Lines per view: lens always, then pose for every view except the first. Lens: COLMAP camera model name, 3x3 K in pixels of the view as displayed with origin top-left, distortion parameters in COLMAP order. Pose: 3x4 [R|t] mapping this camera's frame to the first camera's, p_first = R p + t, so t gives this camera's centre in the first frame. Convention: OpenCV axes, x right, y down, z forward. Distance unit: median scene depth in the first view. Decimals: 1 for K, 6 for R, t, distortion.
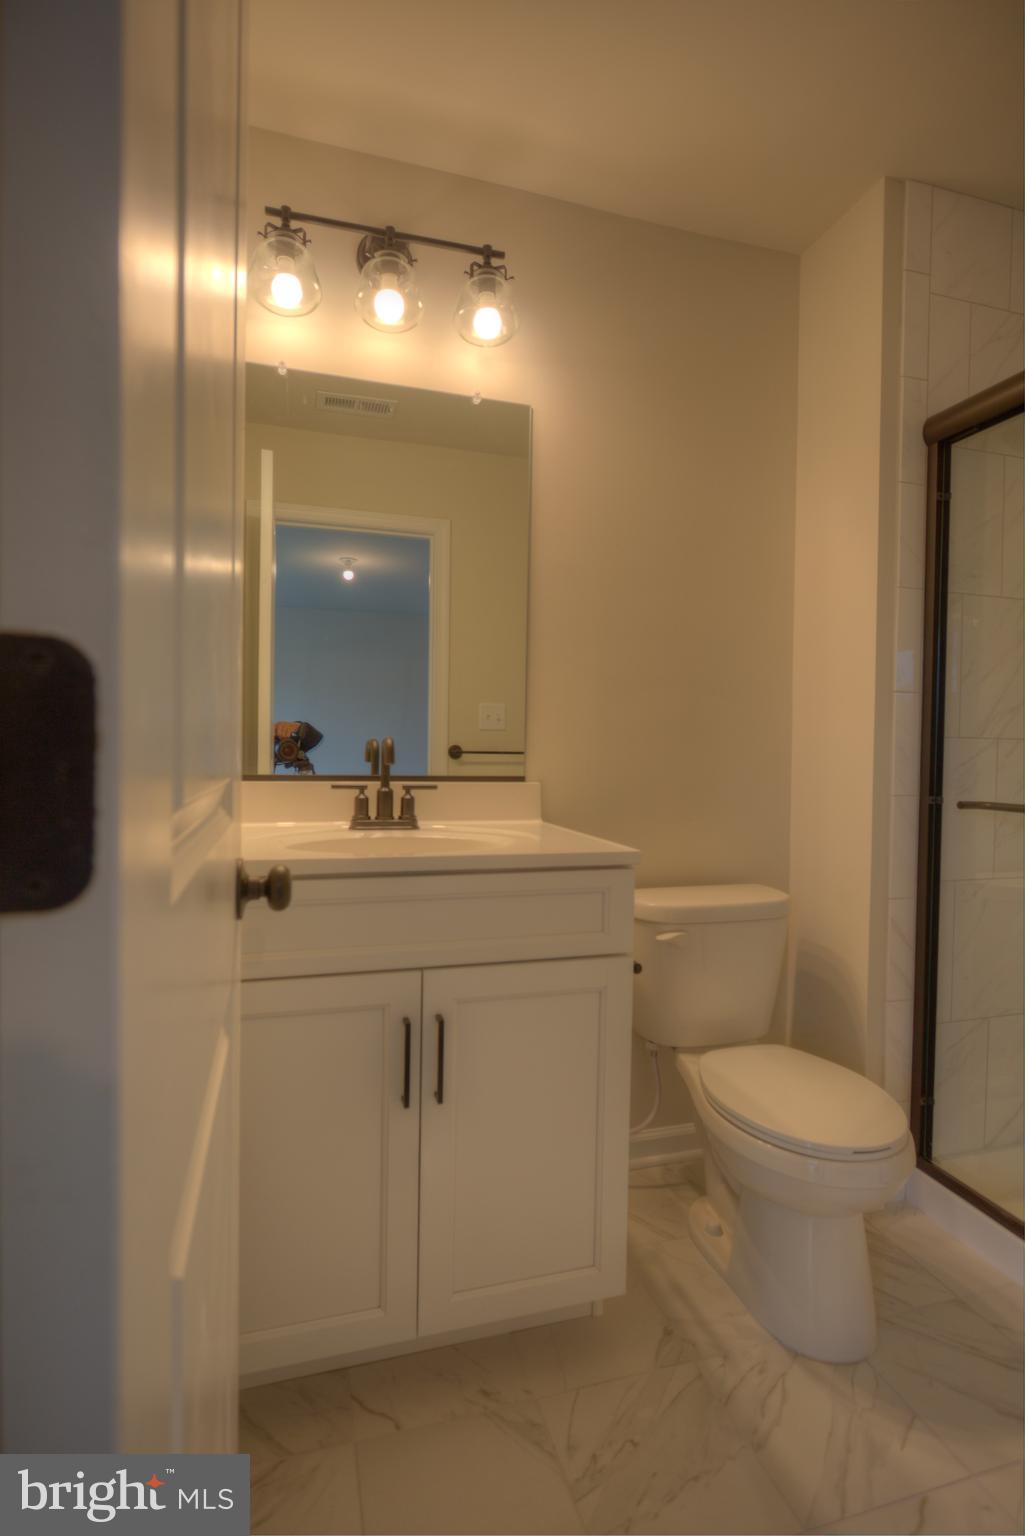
lens RADIAL K [[743.8, 0, 502.9], [0, 743.8, 772.0], [0, 0, 1]] dist [0.000976, -0.000042]
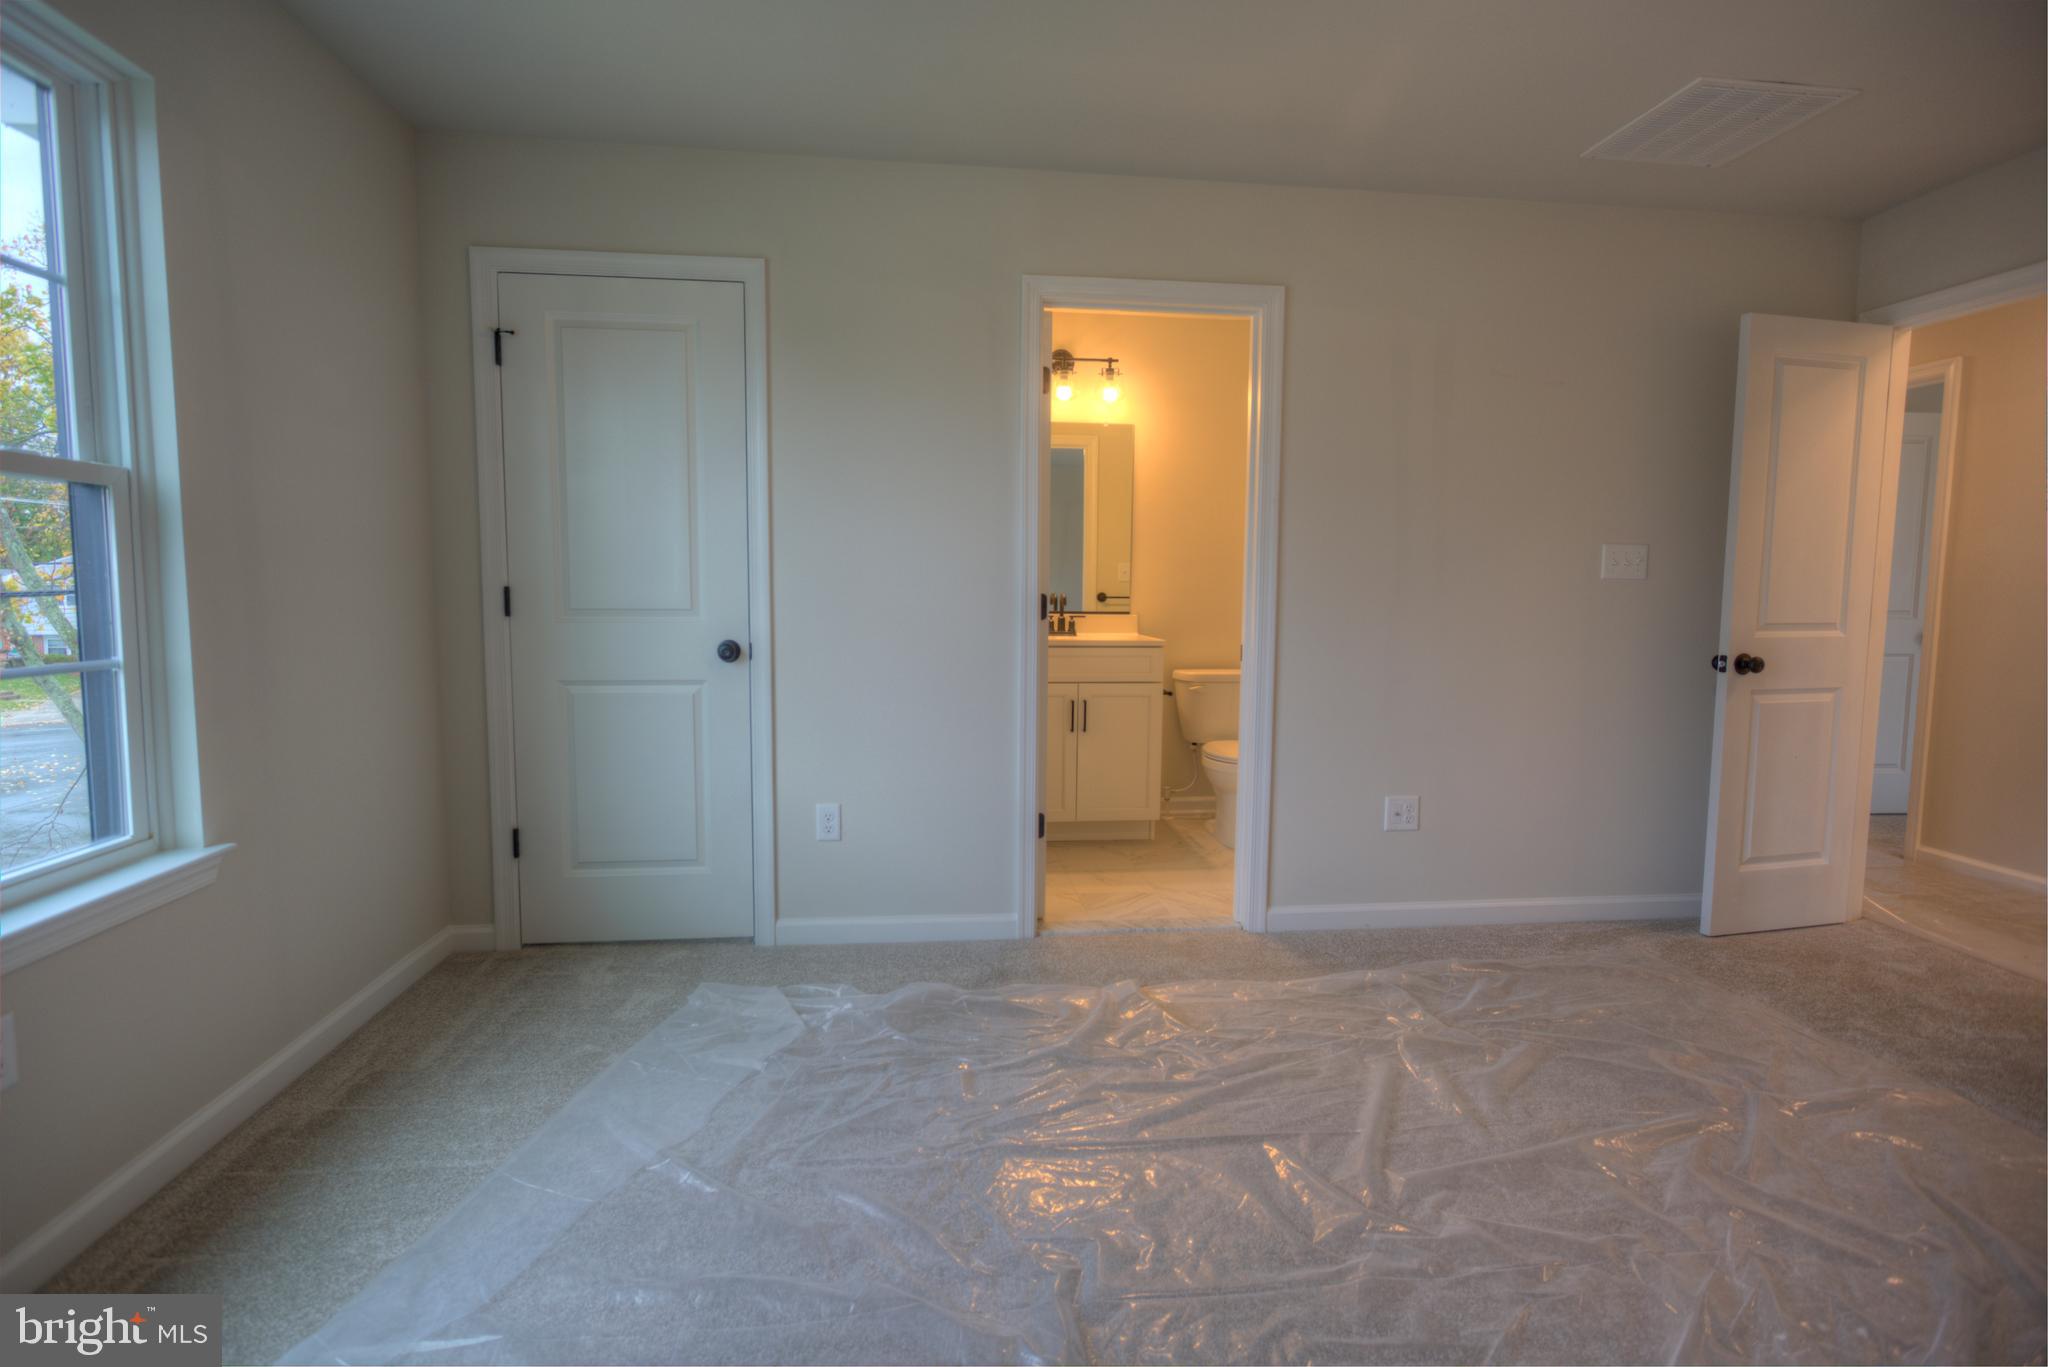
lens RADIAL K [[991.7, 0, 1019.7], [0, 991.7, 673.0], [0, 0, 1]] dist [0.000976, -0.000042]
pose [[0.986063, 0.008983, -0.166129, 0.202992], [0.000650, 0.998326, 0.057840, 0.017546], [0.166371, -0.057142, 0.984406, -1.872974]]
